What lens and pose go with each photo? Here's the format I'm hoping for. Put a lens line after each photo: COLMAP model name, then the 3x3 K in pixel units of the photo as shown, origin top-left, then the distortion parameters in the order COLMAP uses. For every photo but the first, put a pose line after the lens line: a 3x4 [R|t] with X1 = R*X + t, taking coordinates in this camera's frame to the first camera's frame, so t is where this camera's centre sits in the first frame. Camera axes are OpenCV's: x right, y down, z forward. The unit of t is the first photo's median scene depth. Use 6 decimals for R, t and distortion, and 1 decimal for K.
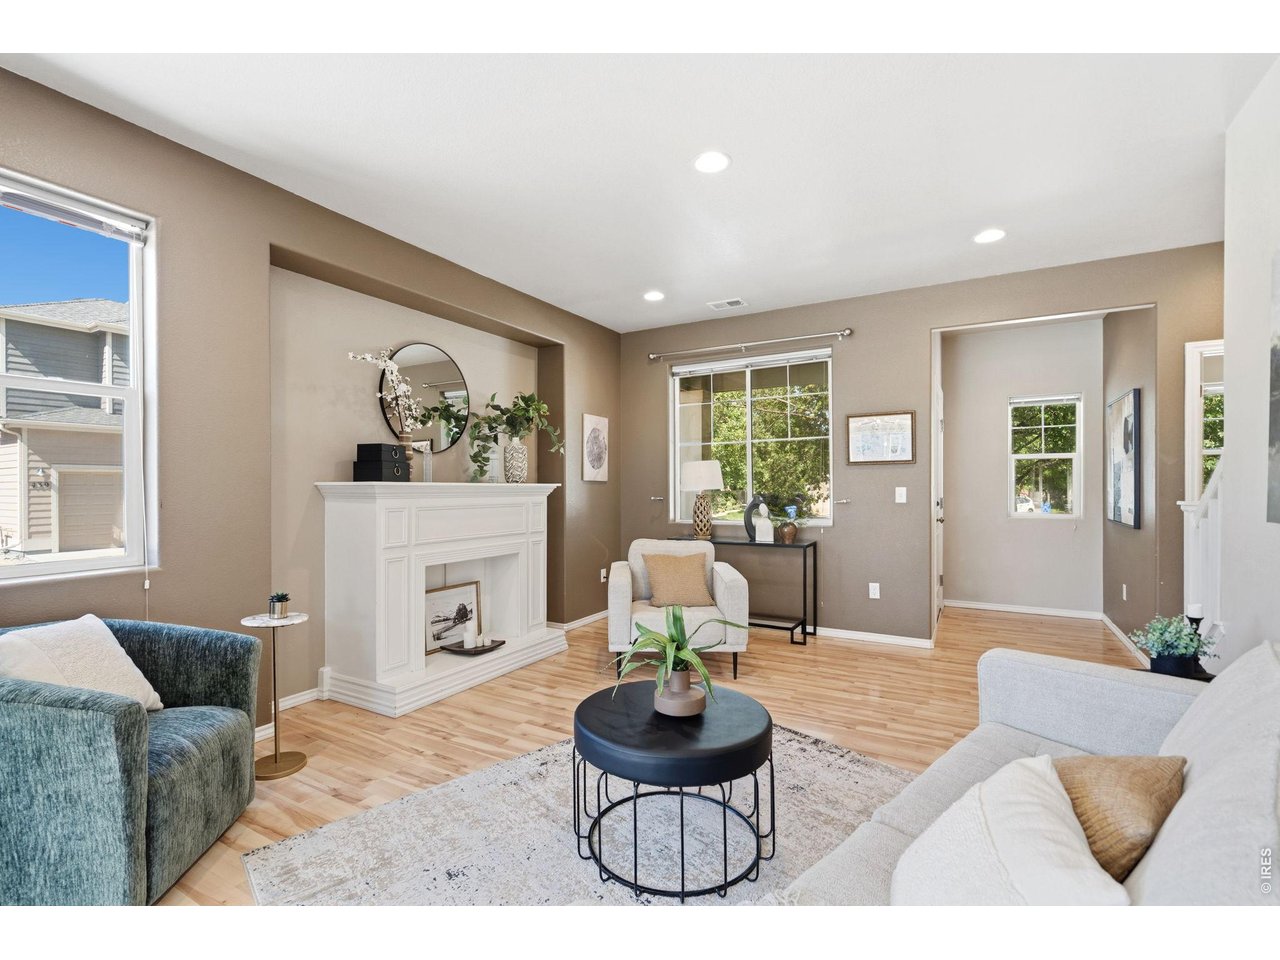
lens RADIAL K [[592.0, 0, 640.0], [0, 592.0, 480.0], [0, 0, 1]] dist [-0.001789, 0.000299]
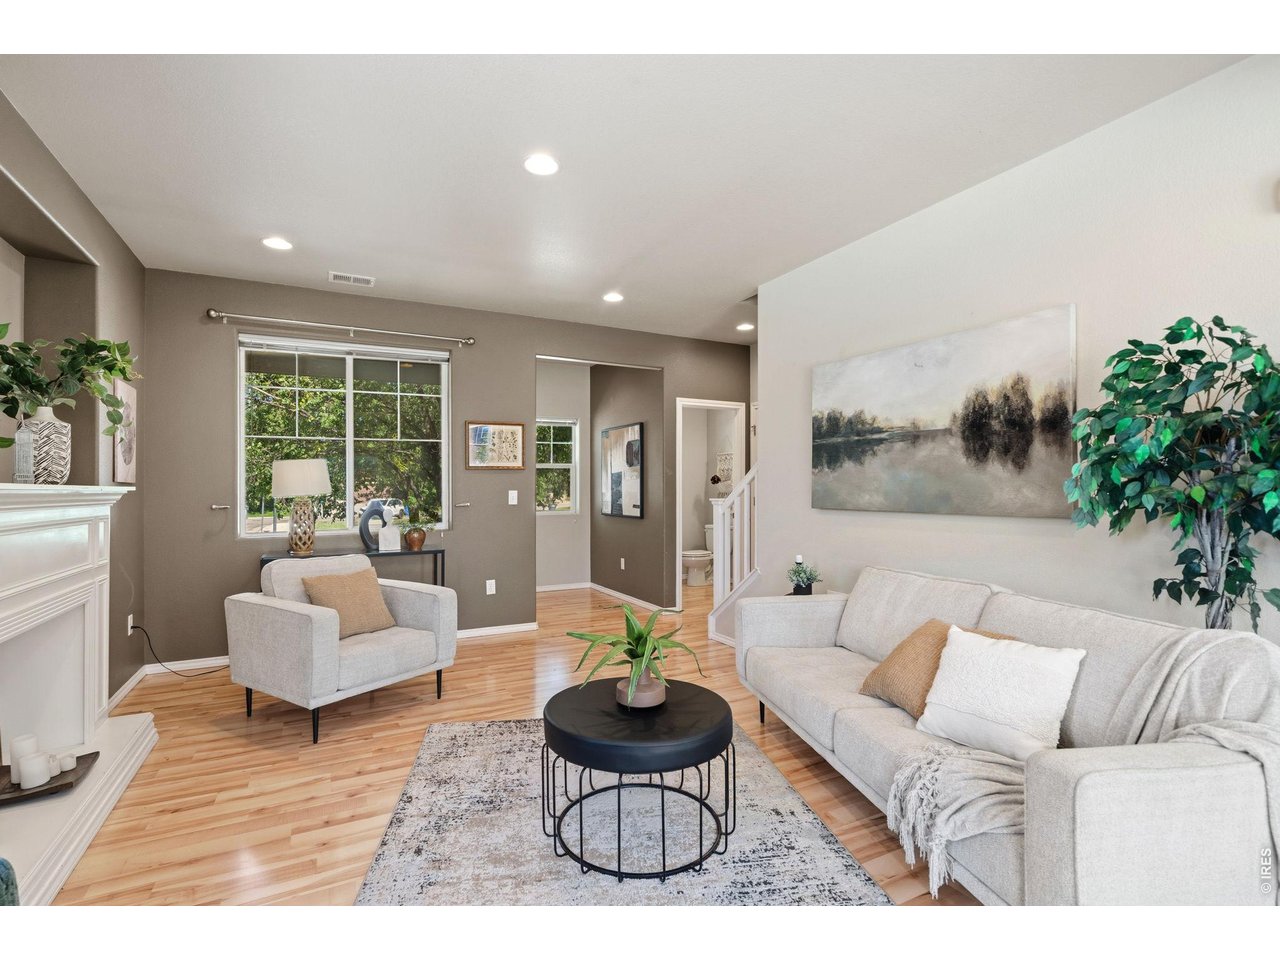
lens RADIAL K [[592.0, 0, 640.0], [0, 592.0, 480.0], [0, 0, 1]] dist [-0.001789, 0.000299]
pose [[0.552612, 0.010786, 0.833369, -0.356008], [-0.004997, 0.999941, -0.009628, 0.001876], [-0.833424, 0.001156, 0.552633, 0.183891]]
